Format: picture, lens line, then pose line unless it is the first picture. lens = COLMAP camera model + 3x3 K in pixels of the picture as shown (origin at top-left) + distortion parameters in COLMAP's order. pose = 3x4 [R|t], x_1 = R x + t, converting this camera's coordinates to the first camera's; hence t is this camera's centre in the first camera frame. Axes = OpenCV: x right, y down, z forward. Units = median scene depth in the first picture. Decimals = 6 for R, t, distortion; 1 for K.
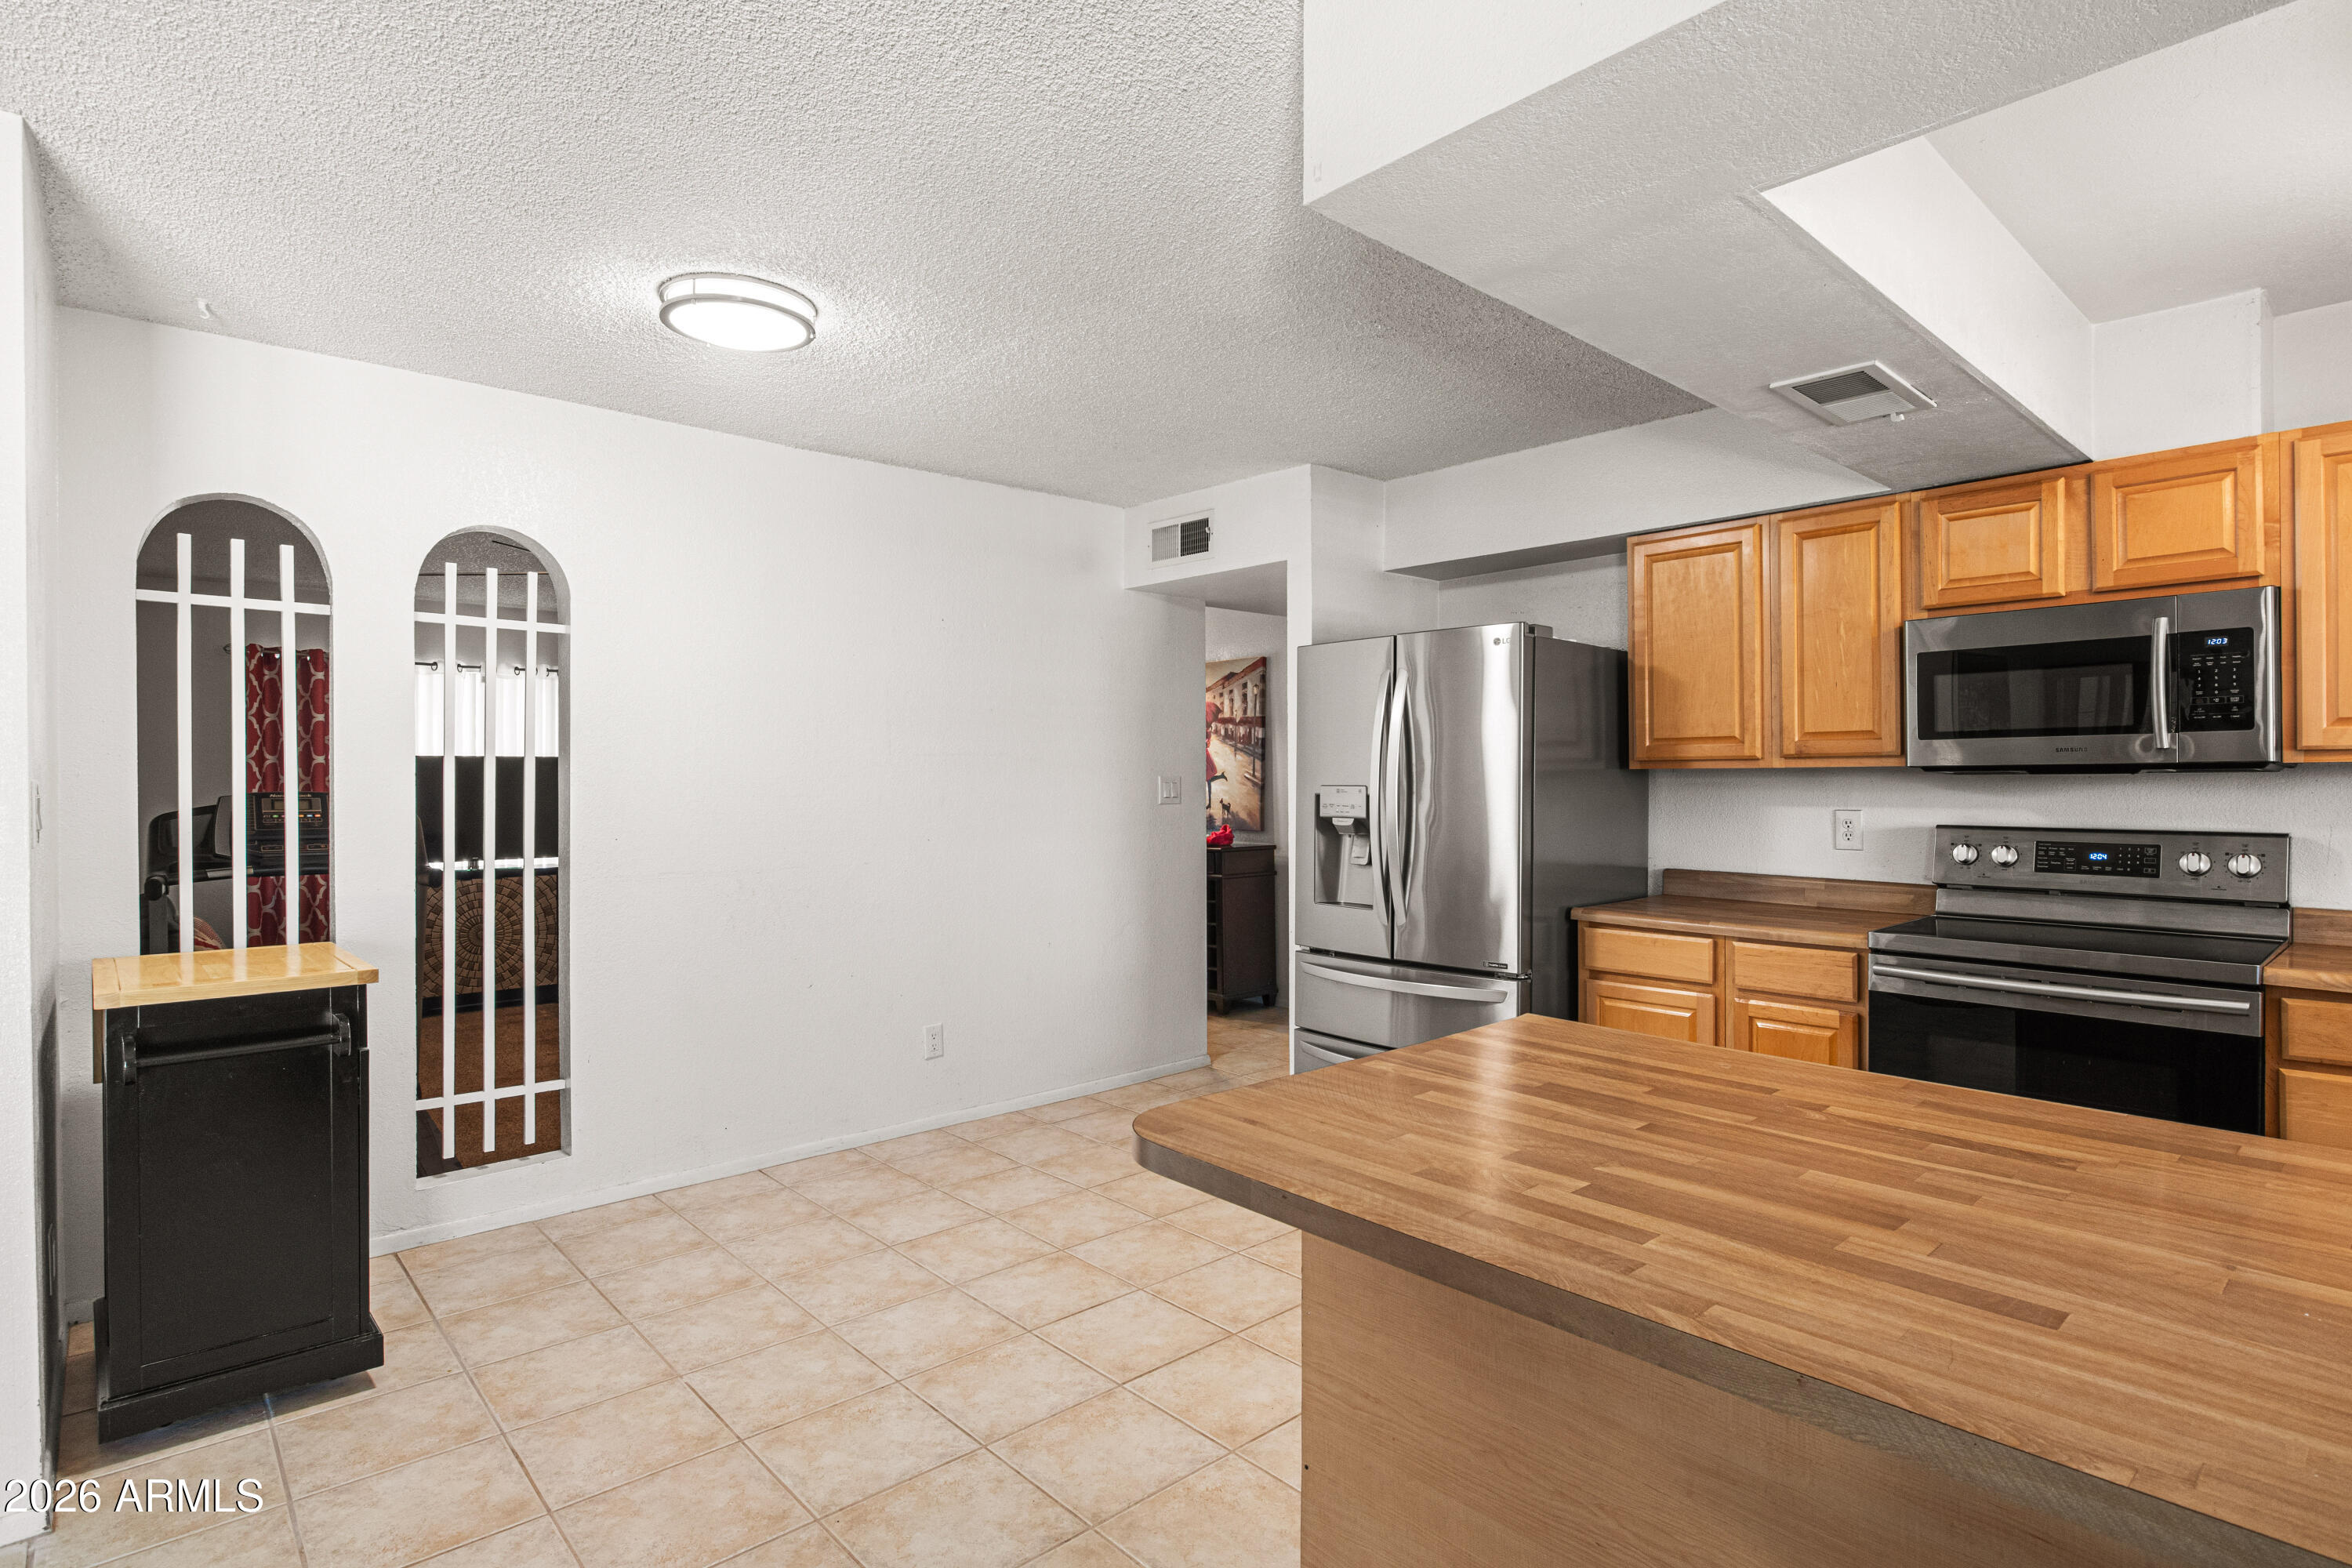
lens RADIAL K [[1200.9, 0, 1187.8], [0, 1200.9, 783.1], [0, 0, 1]] dist [-0.011400, 0.002681]
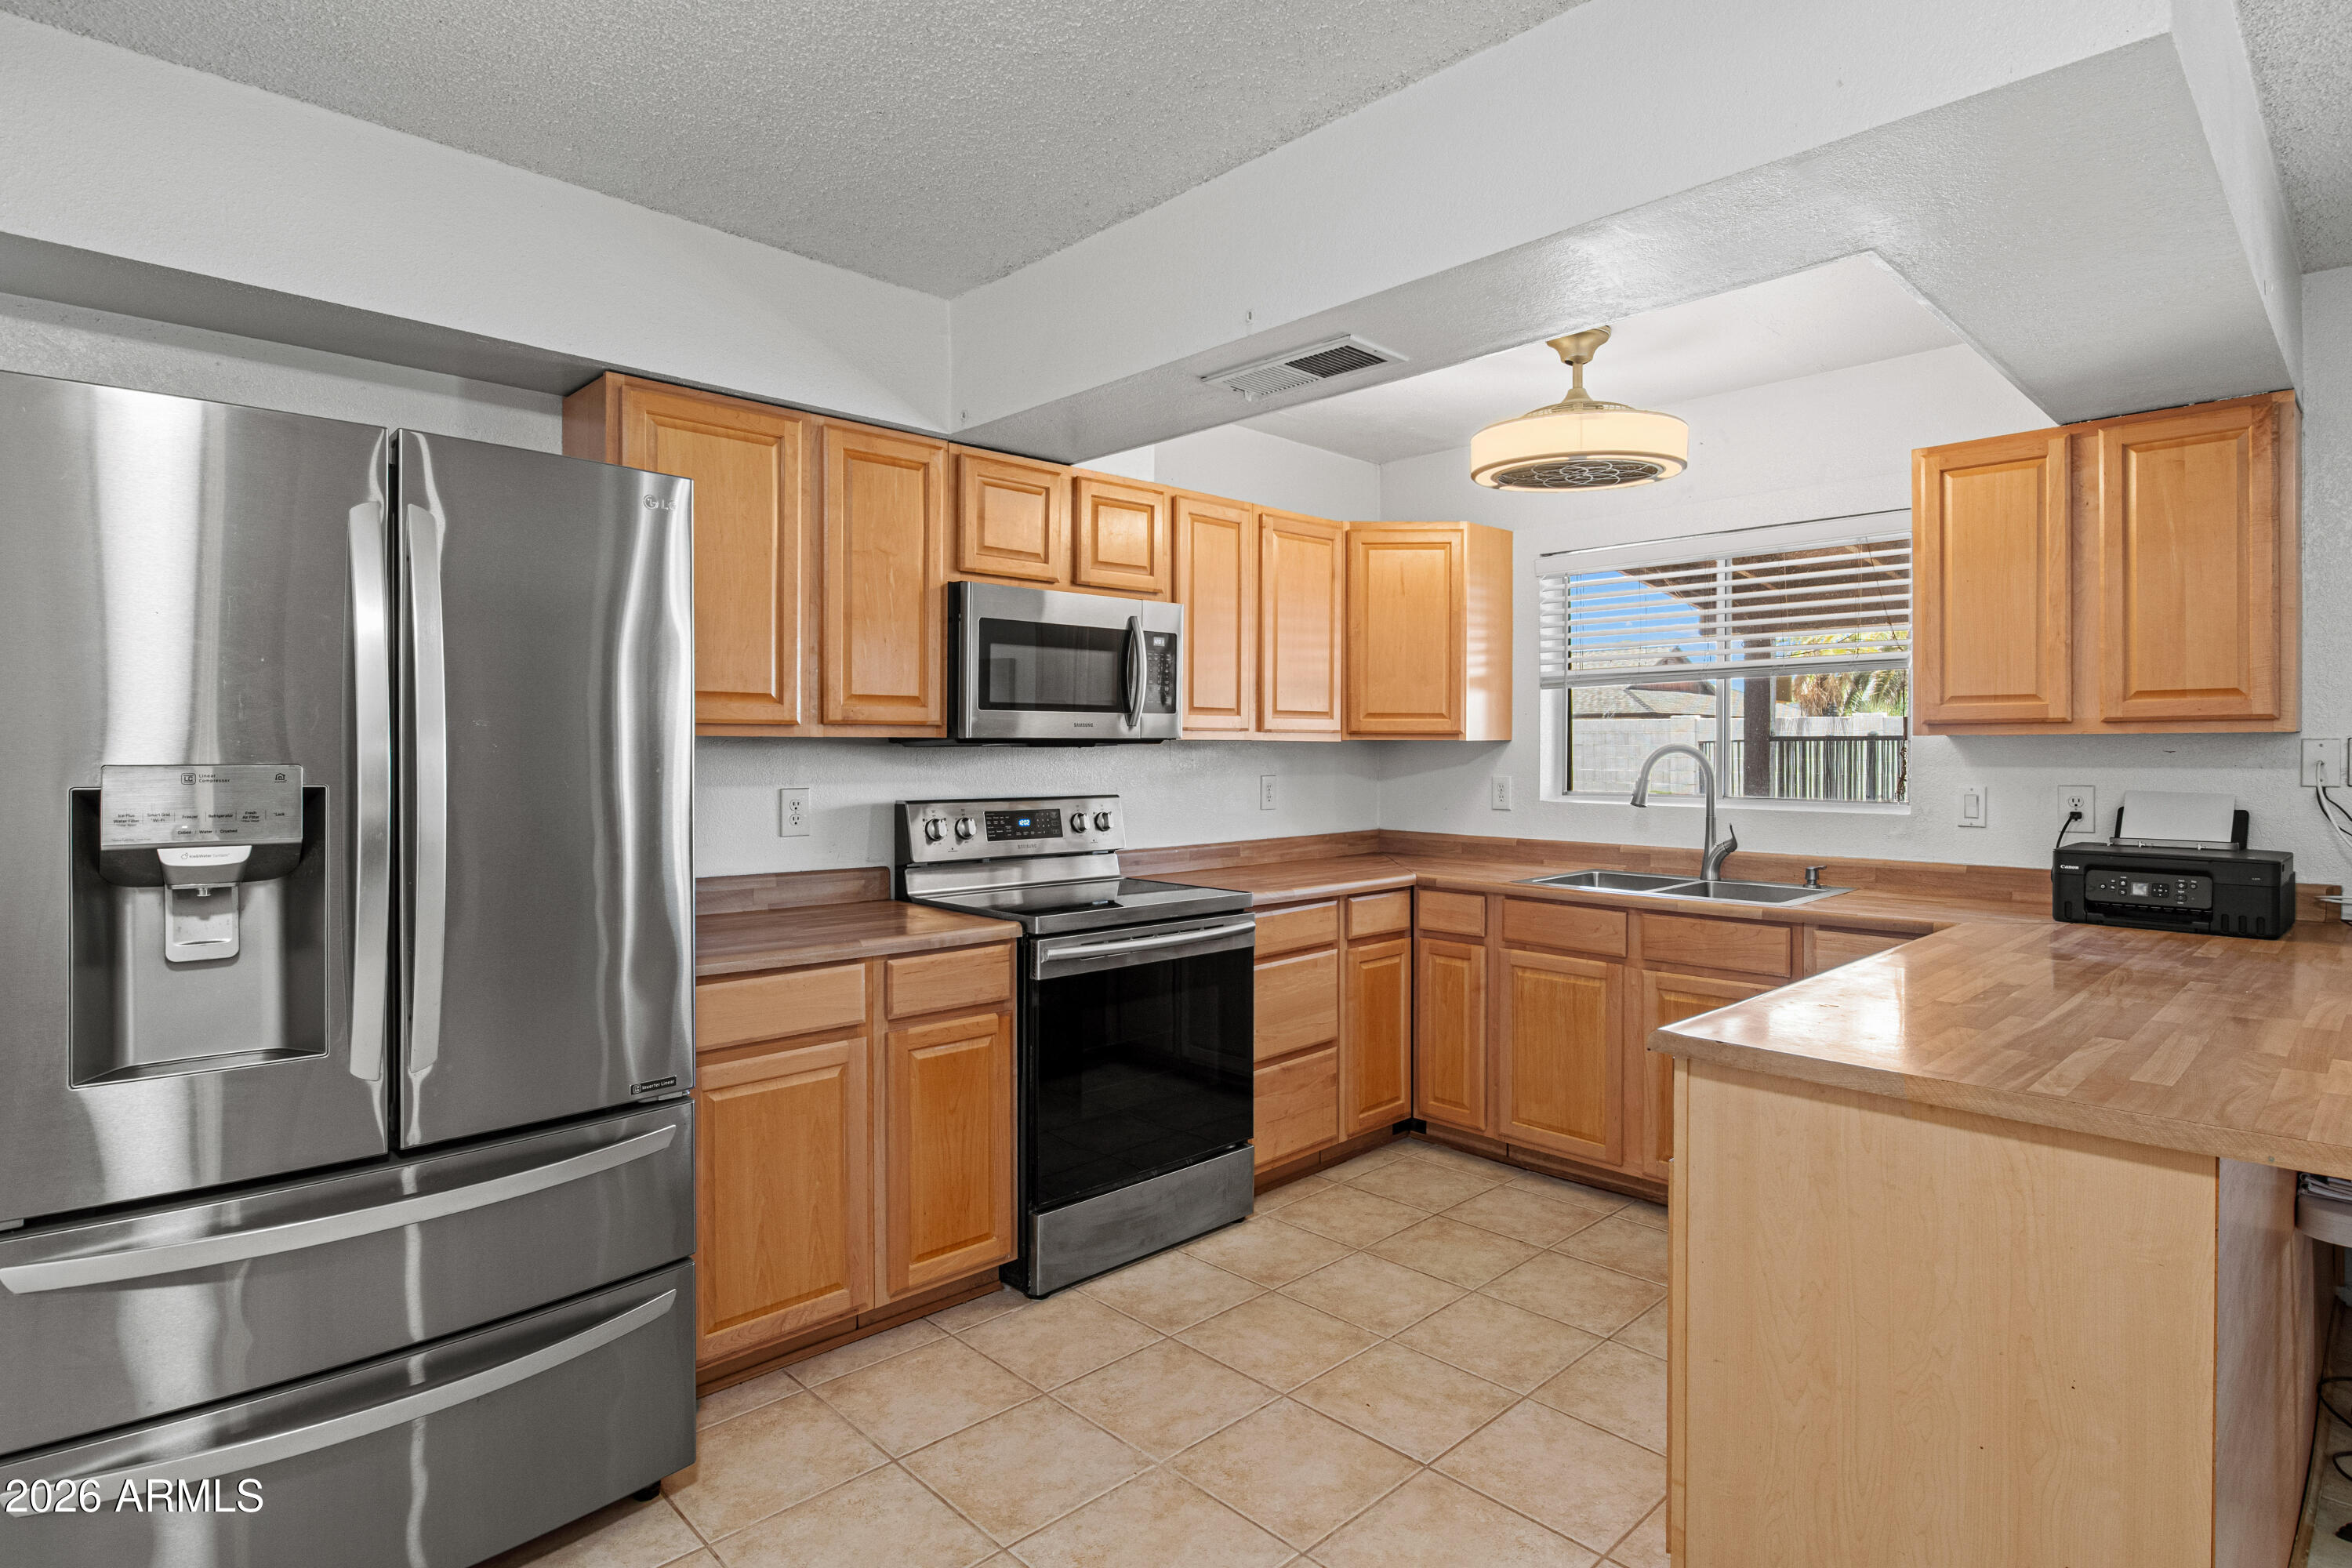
lens RADIAL K [[1200.9, 0, 1182.4], [0, 1200.9, 765.1], [0, 0, 1]] dist [-0.011400, 0.002681]
pose [[-0.028907, -0.010632, 0.999526, -0.335471], [0.000192, 0.999943, 0.010642, -0.002878], [-0.999582, 0.000499, -0.028903, 0.854112]]
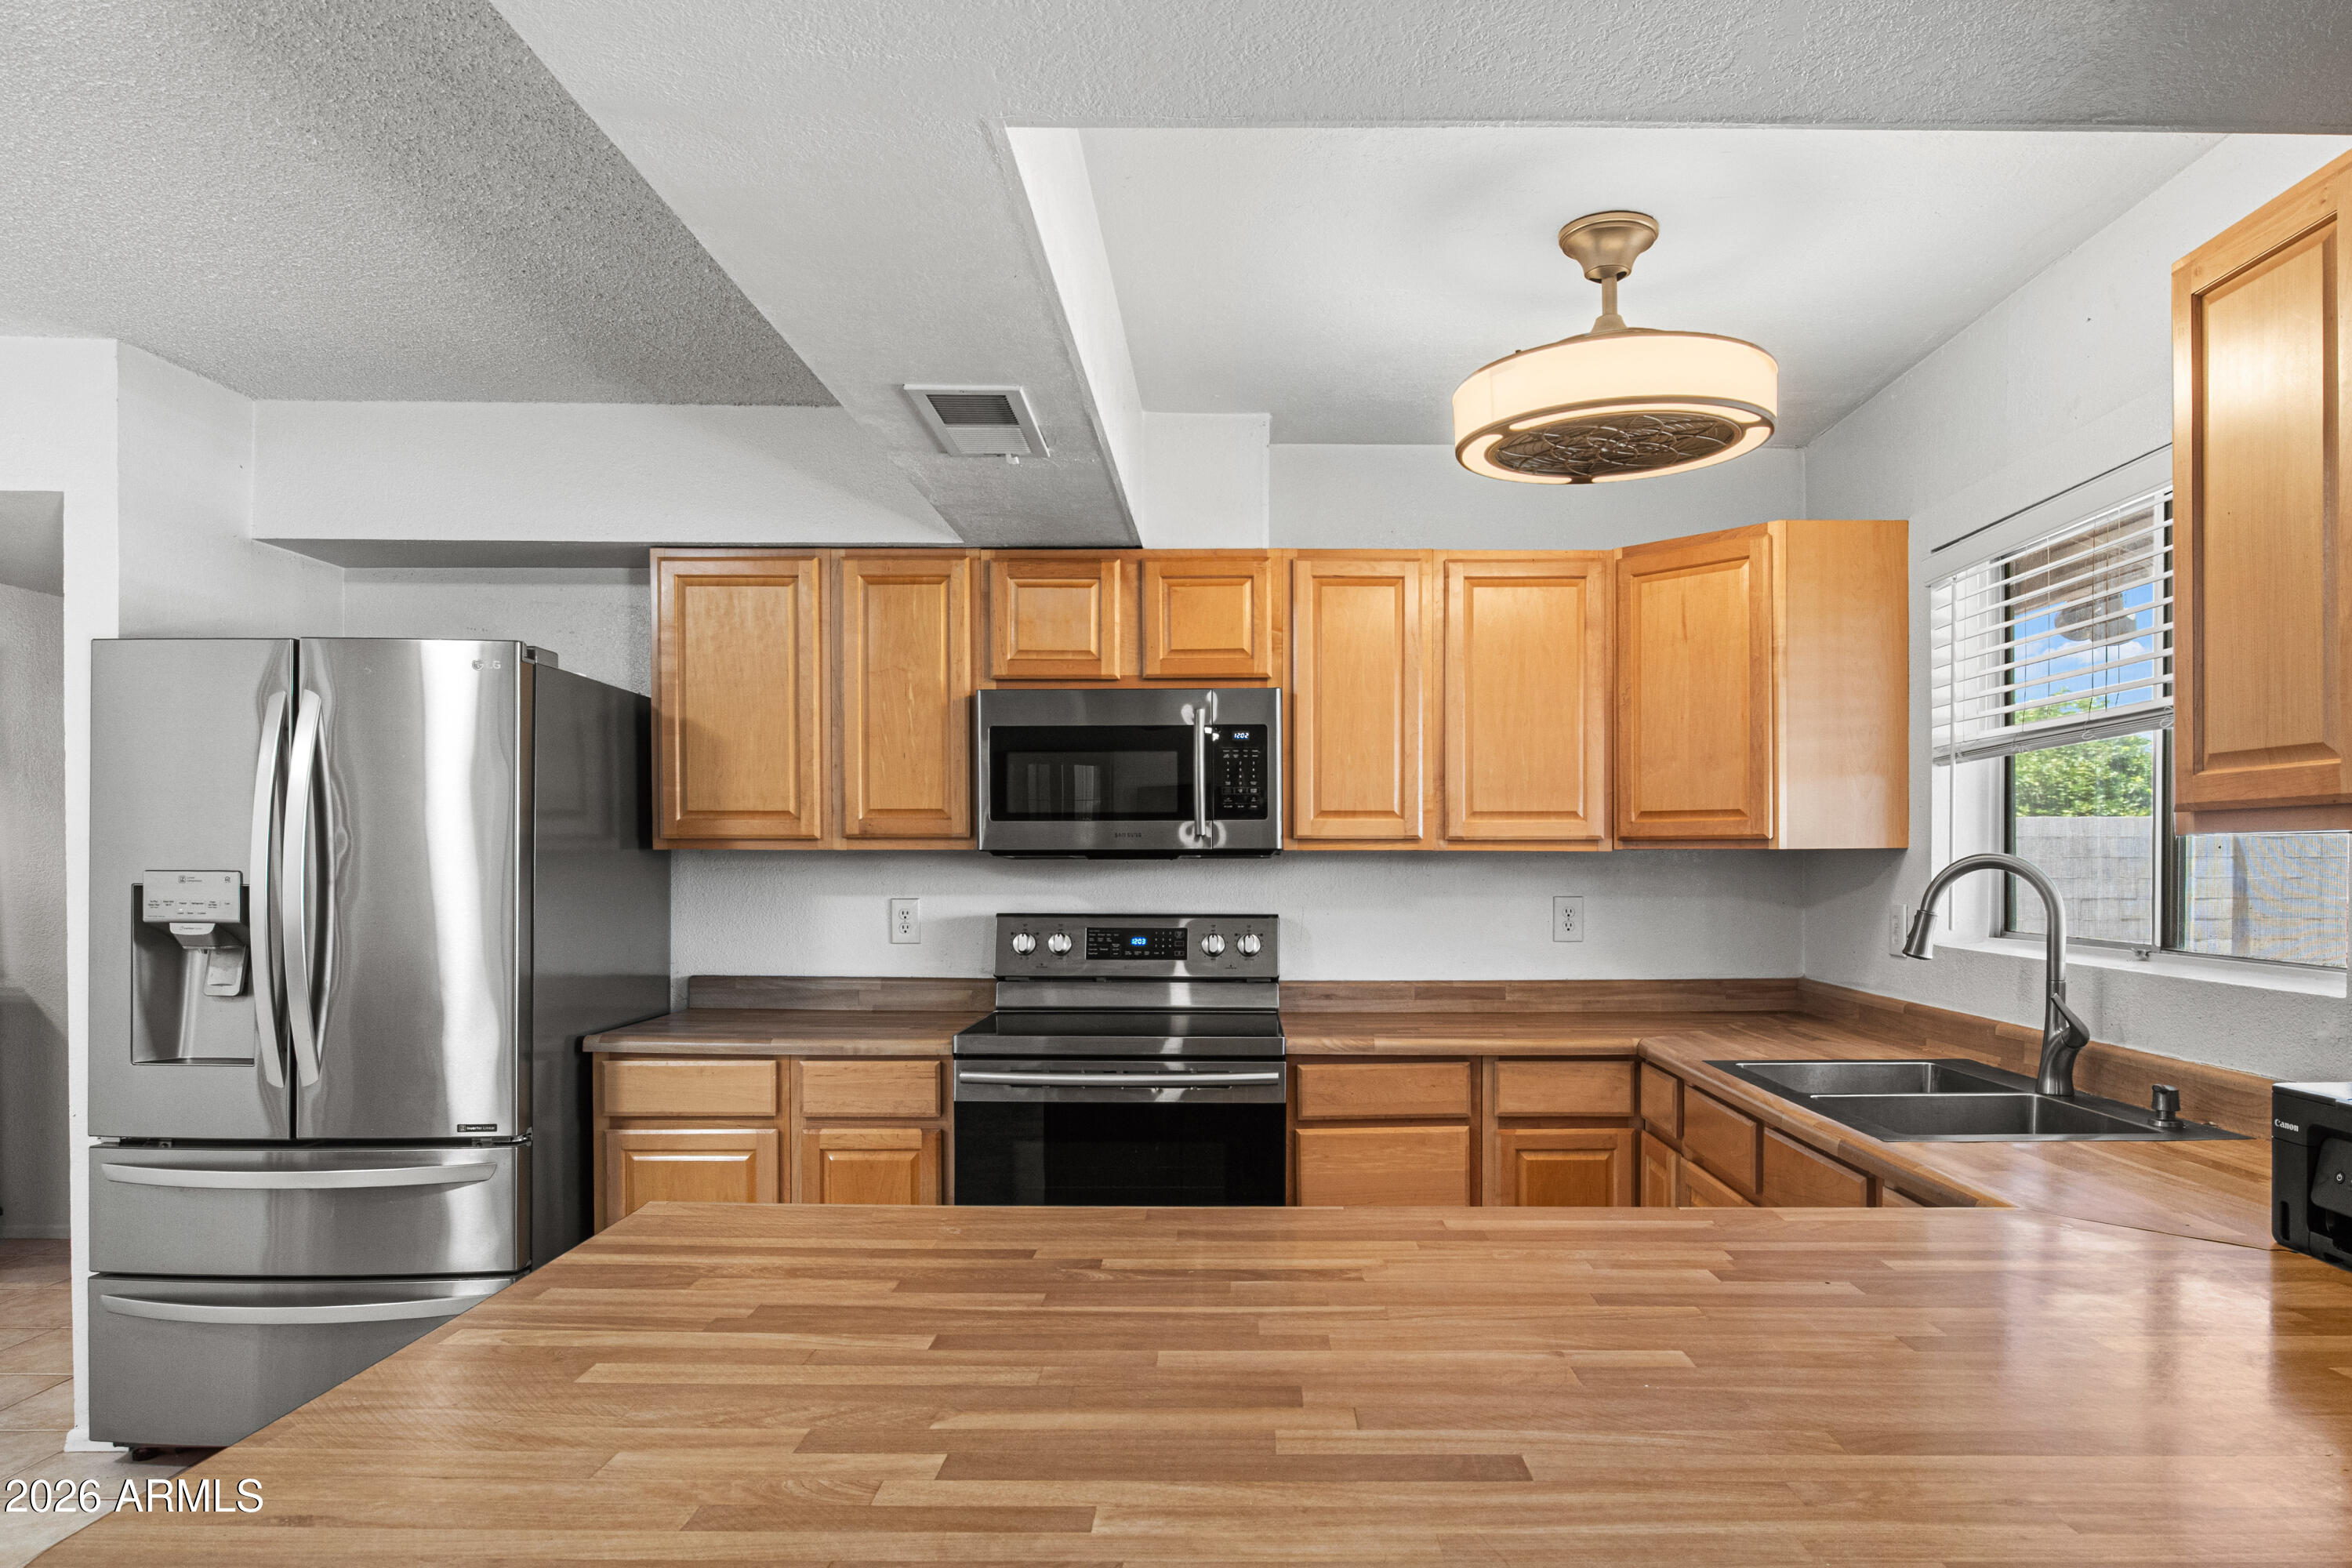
lens RADIAL K [[1399.6, 0, 1250.8], [0, 1399.6, 875.7], [0, 0, 1]] dist [-0.008489, -0.000979]
pose [[0.662532, -0.002495, 0.749030, -0.058950], [-0.002069, 0.999985, 0.005161, -0.000314], [-0.749031, -0.004969, 0.662516, 0.139600]]
